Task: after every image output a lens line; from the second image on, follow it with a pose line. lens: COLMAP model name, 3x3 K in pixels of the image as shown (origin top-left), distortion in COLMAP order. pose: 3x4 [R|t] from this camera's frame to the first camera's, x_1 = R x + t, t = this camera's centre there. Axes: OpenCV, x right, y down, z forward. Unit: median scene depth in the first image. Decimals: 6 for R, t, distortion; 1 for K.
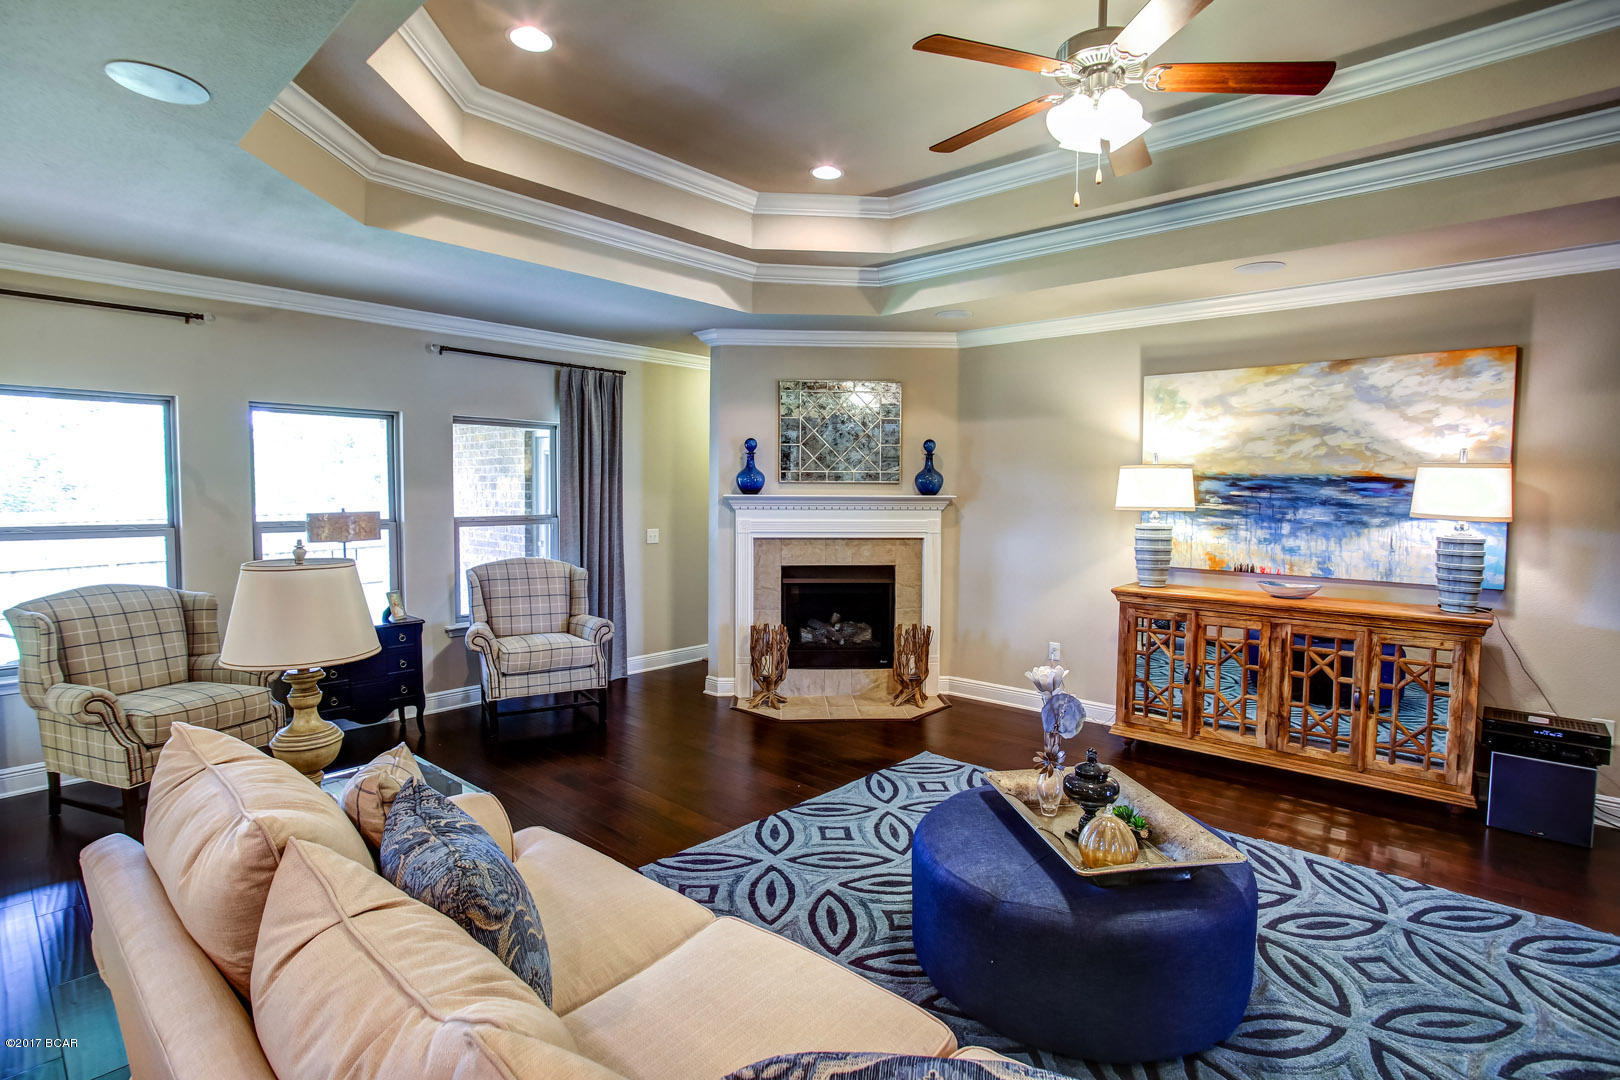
lens RADIAL K [[795.1, 0, 810.0], [0, 795.1, 540.0], [0, 0, 1]] dist [-0.054392, 0.024098]
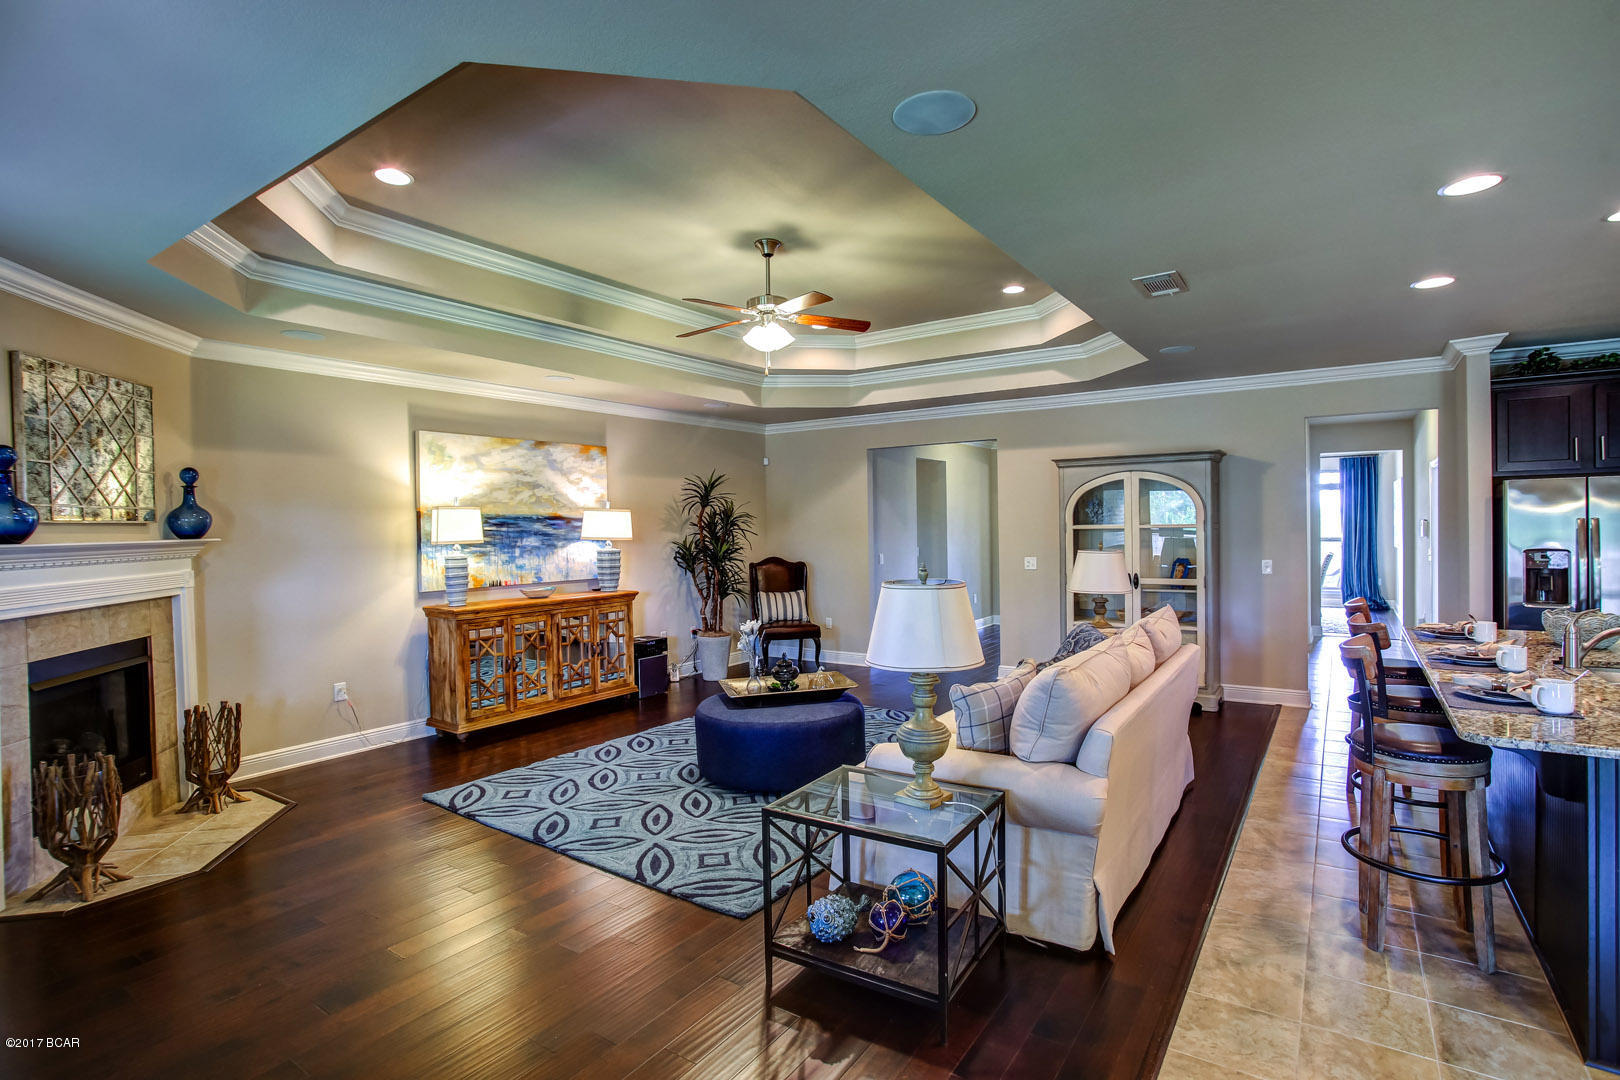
lens RADIAL K [[795.1, 0, 810.0], [0, 795.1, 540.0], [0, 0, 1]] dist [-0.054392, 0.024098]
pose [[-0.131311, -0.023069, 0.991073, -0.862350], [0.078083, 0.996383, 0.033538, -0.041809], [-0.988261, 0.081790, -0.129034, 0.623231]]
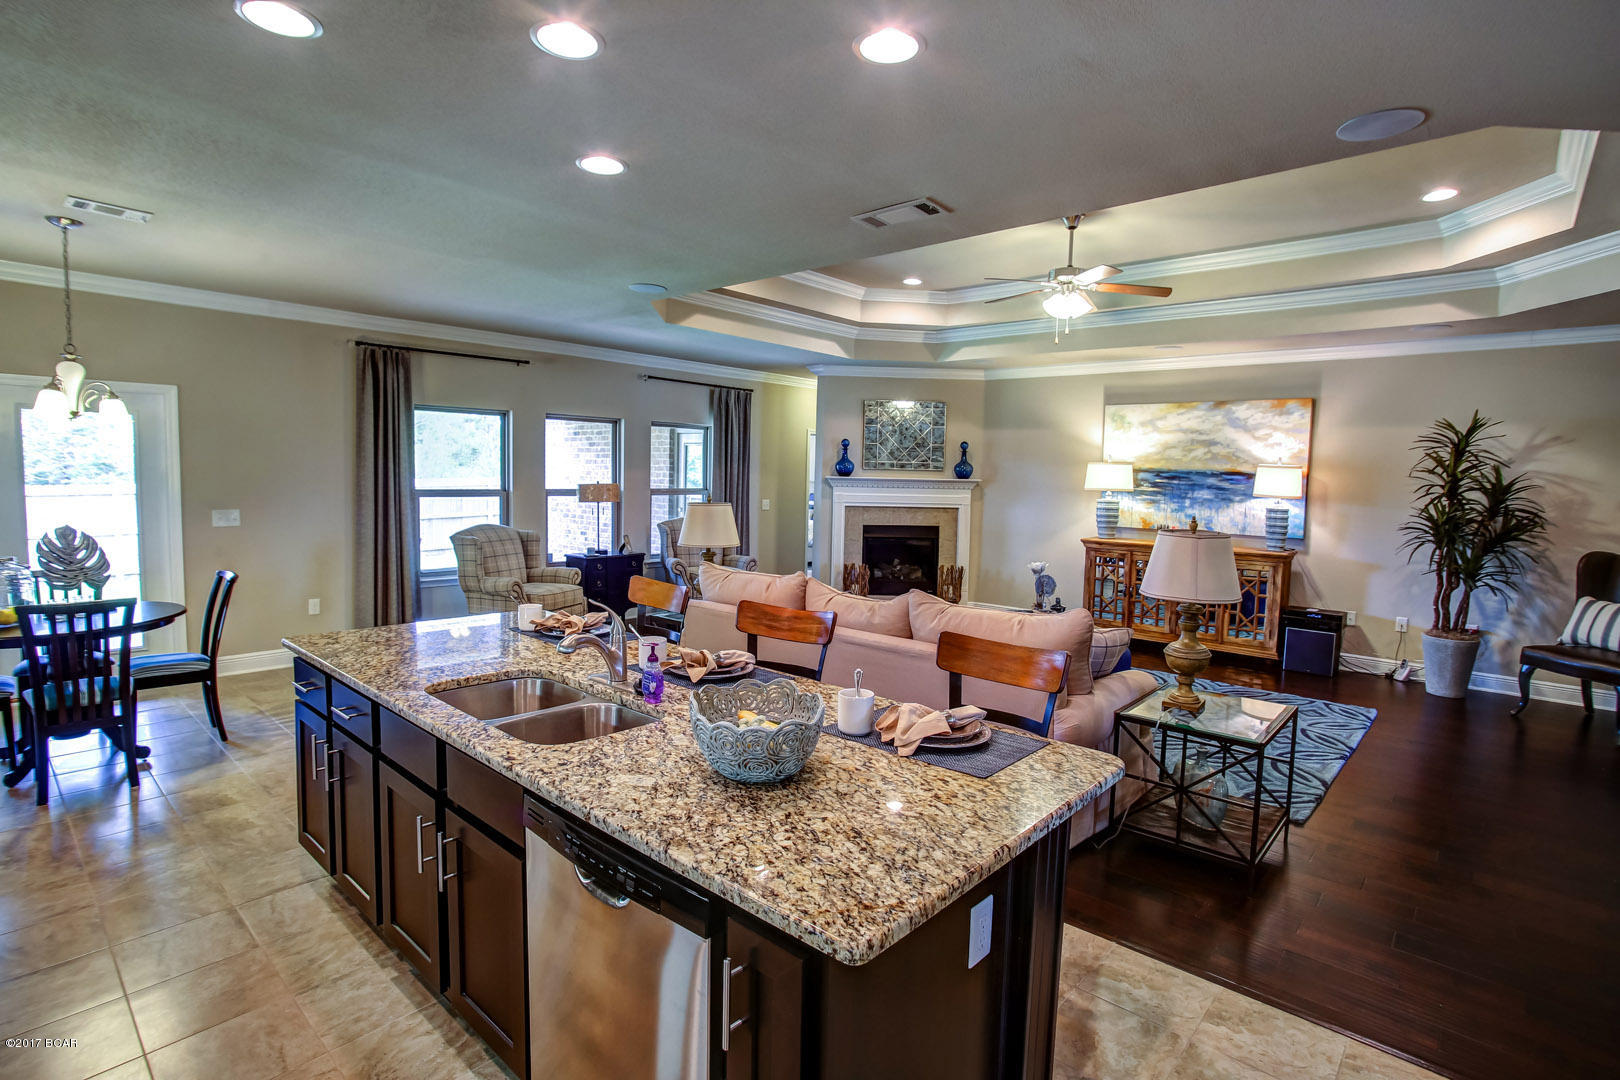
lens RADIAL K [[795.1, 0, 810.0], [0, 795.1, 540.0], [0, 0, 1]] dist [-0.054392, 0.024098]
pose [[0.999882, 0.015215, 0.002268, -0.174811], [-0.015259, 0.999661, 0.021082, 0.038625], [-0.001947, -0.021114, 0.999775, -0.614832]]
